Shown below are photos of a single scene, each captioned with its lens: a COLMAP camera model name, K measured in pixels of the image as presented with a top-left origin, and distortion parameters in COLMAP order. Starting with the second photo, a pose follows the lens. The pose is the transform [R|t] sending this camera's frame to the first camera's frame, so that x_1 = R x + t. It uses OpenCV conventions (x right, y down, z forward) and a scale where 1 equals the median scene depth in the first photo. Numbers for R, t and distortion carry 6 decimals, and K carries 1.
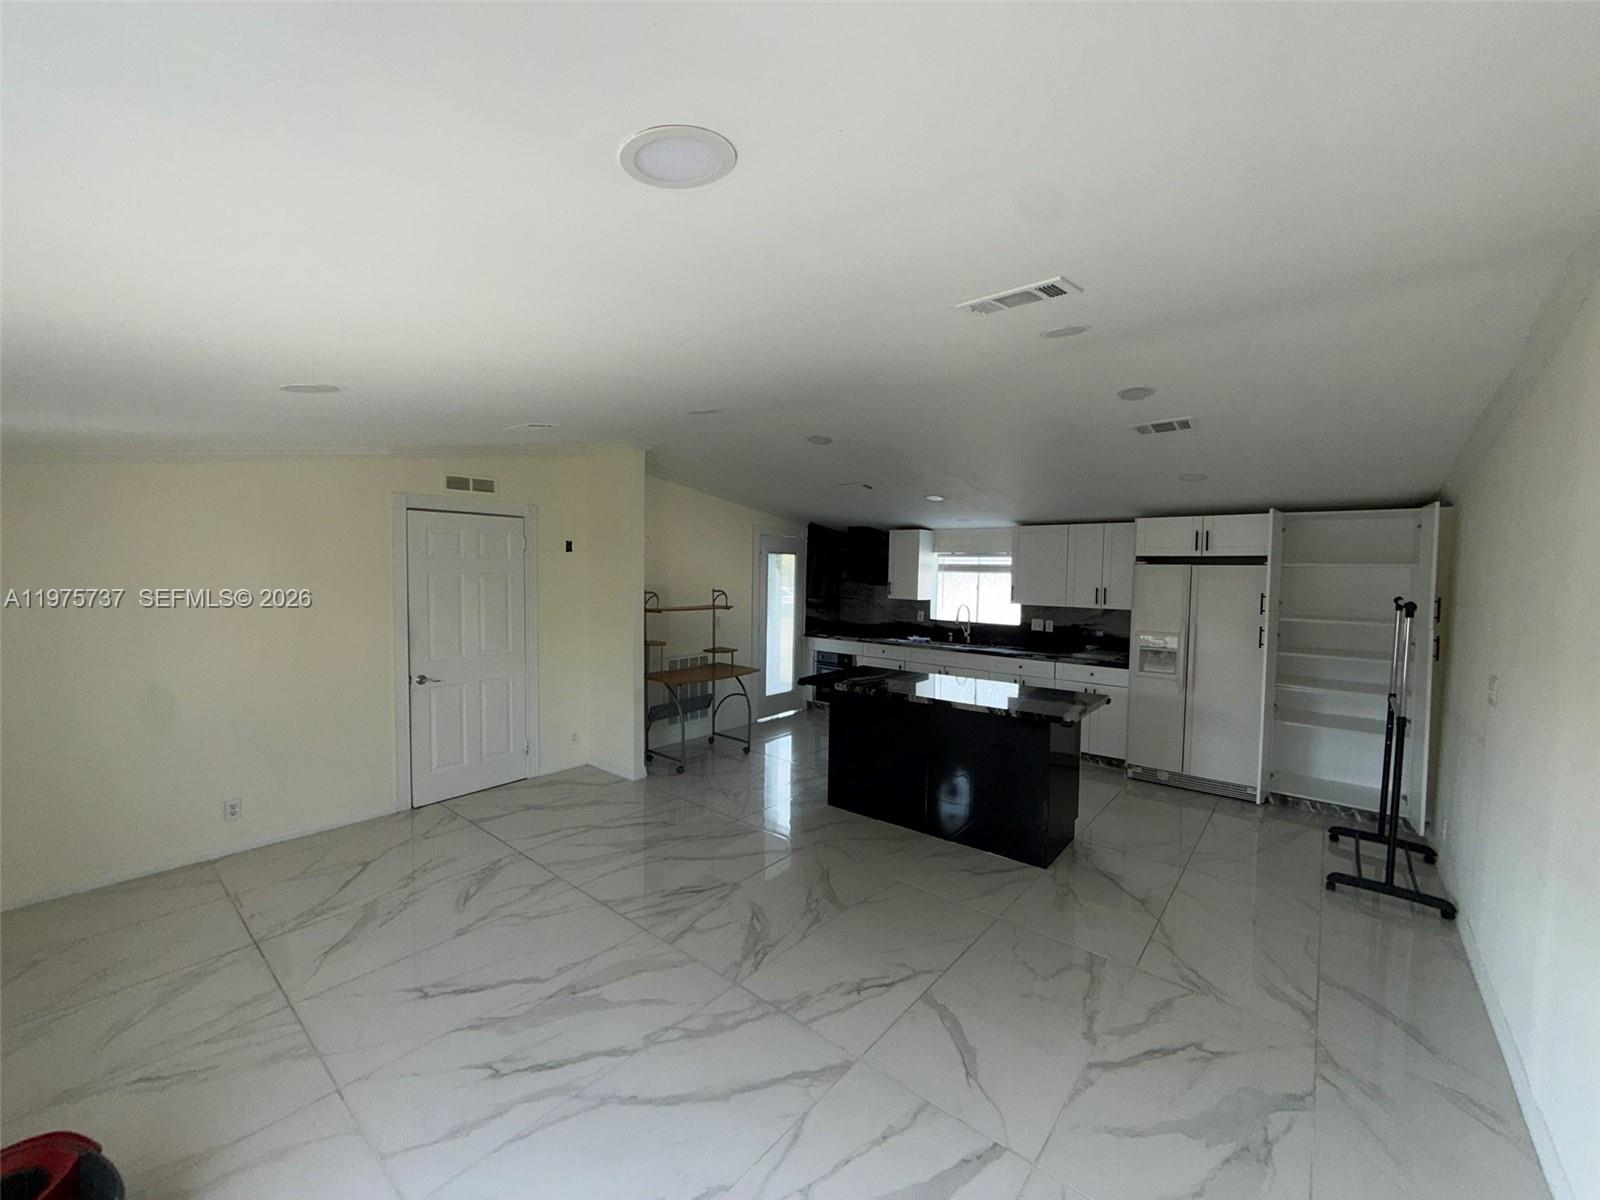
lens RADIAL K [[629.6, 0, 793.6], [0, 629.6, 598.2], [0, 0, 1]] dist [0.006850, 0.001461]
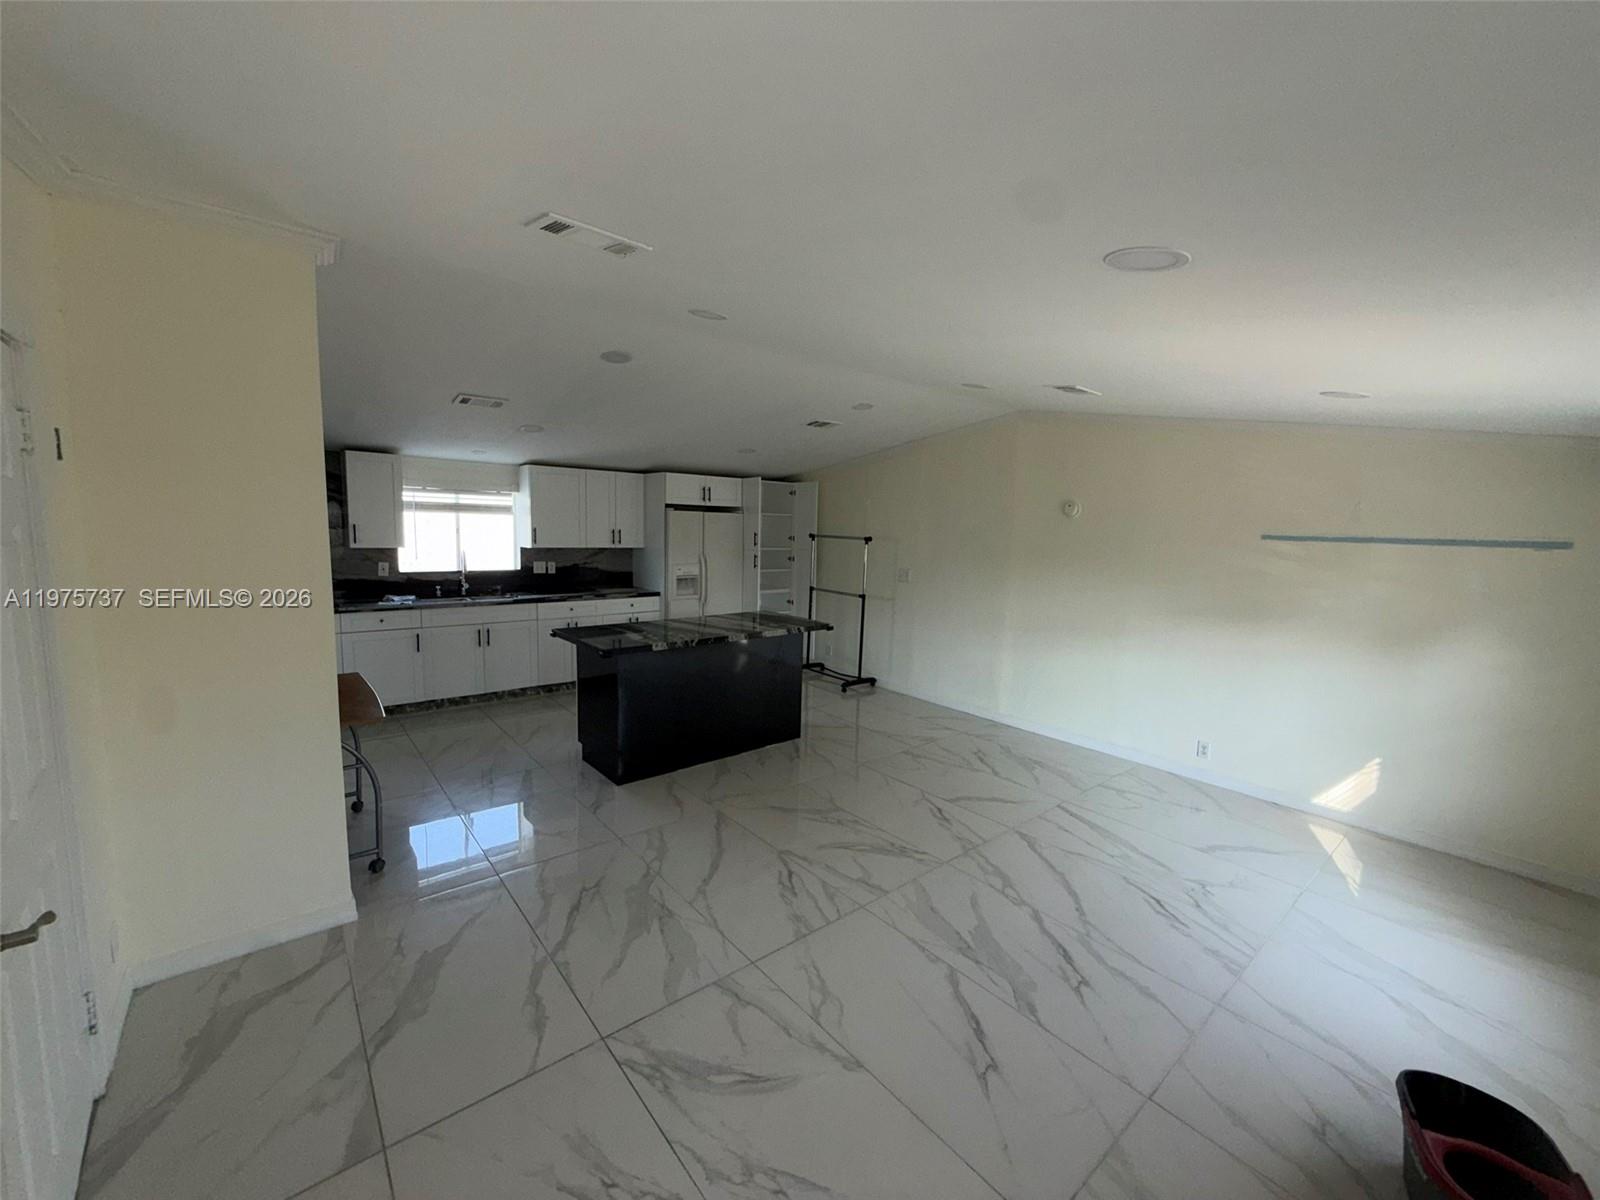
lens RADIAL K [[629.6, 0, 792.2], [0, 629.6, 607.5], [0, 0, 1]] dist [0.006850, 0.001461]
pose [[0.189601, -0.139013, 0.971971, -0.750866], [0.016998, 0.990243, 0.138310, -0.038051], [-0.981714, -0.009703, 0.190114, 0.621434]]
